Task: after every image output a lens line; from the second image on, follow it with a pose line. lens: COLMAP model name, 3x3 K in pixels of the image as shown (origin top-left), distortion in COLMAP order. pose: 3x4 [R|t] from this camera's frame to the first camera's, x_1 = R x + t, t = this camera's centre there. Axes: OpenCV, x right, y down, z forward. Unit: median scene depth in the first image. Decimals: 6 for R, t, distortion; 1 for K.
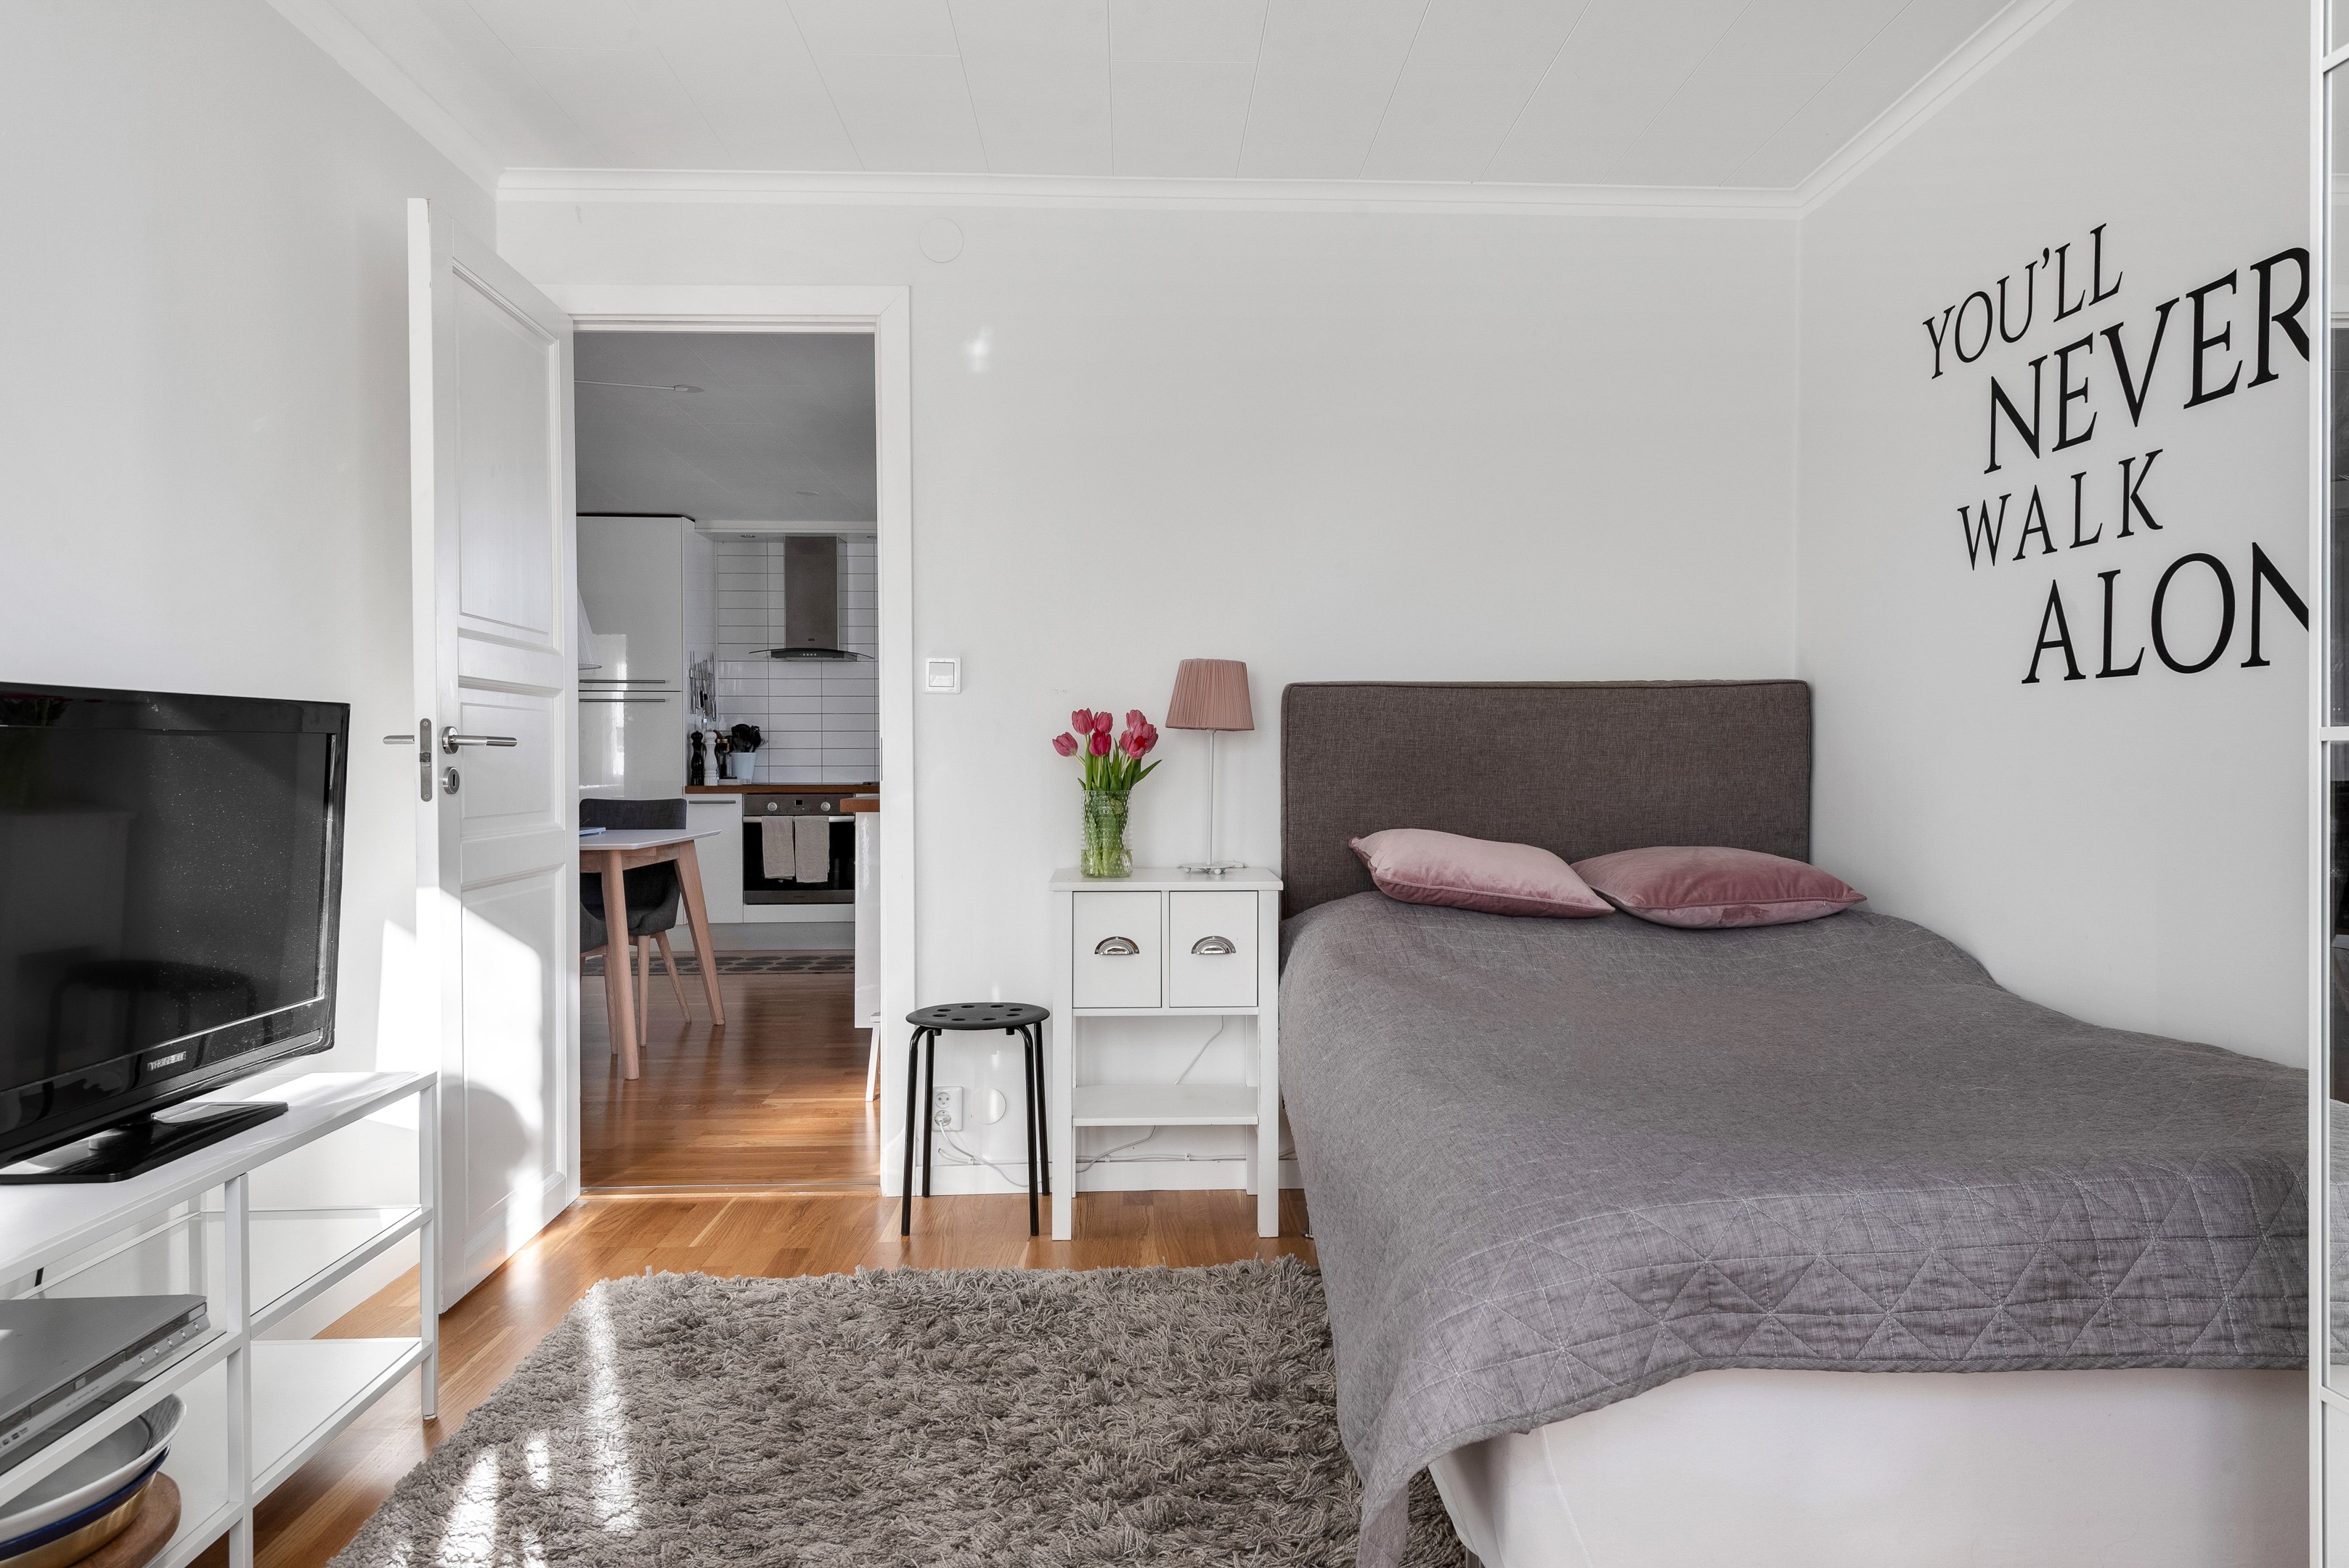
lens RADIAL K [[1451.5, 0, 1174.5], [0, 1451.5, 784.0], [0, 0, 1]] dist [0.023437, -0.002331]
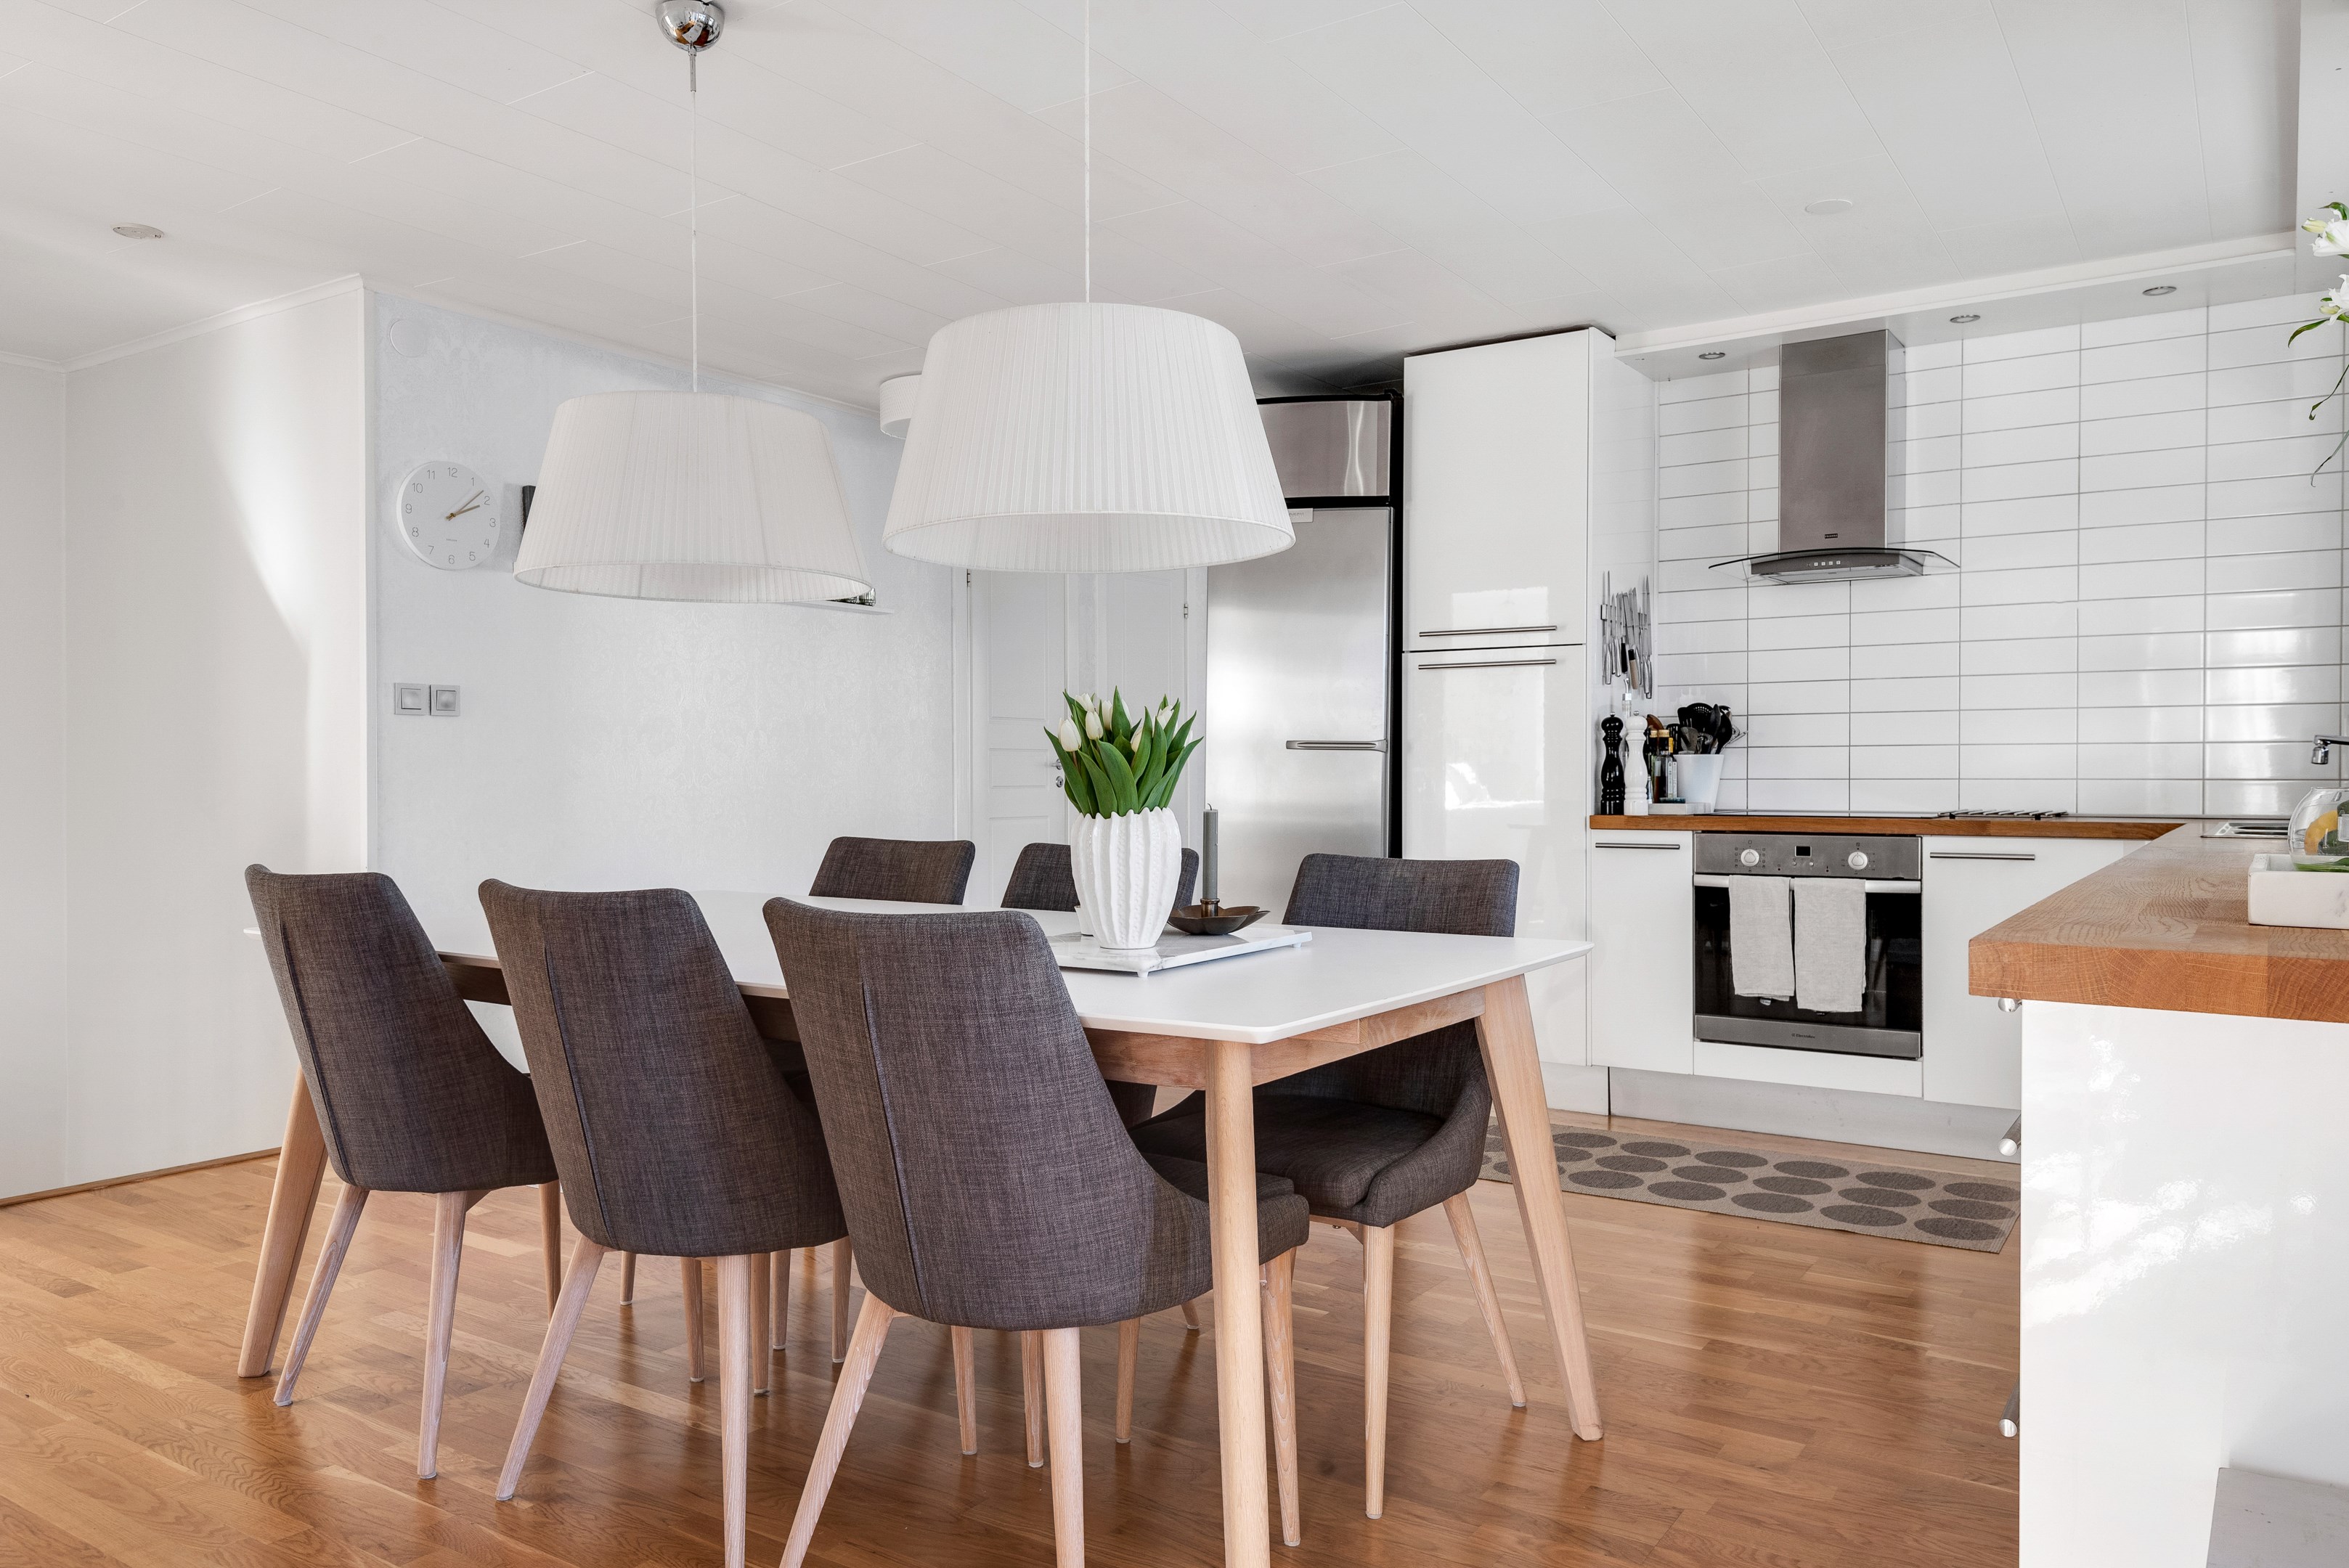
lens RADIAL K [[1596.9, 0, 1216.8], [0, 1596.9, 789.8], [0, 0, 1]] dist [0.028425, -0.000903]
pose [[0.821305, 0.004901, -0.570468, -0.105377], [-0.006392, 0.999979, -0.000612, -0.007042], [0.570453, 0.004148, 0.821320, 0.416388]]
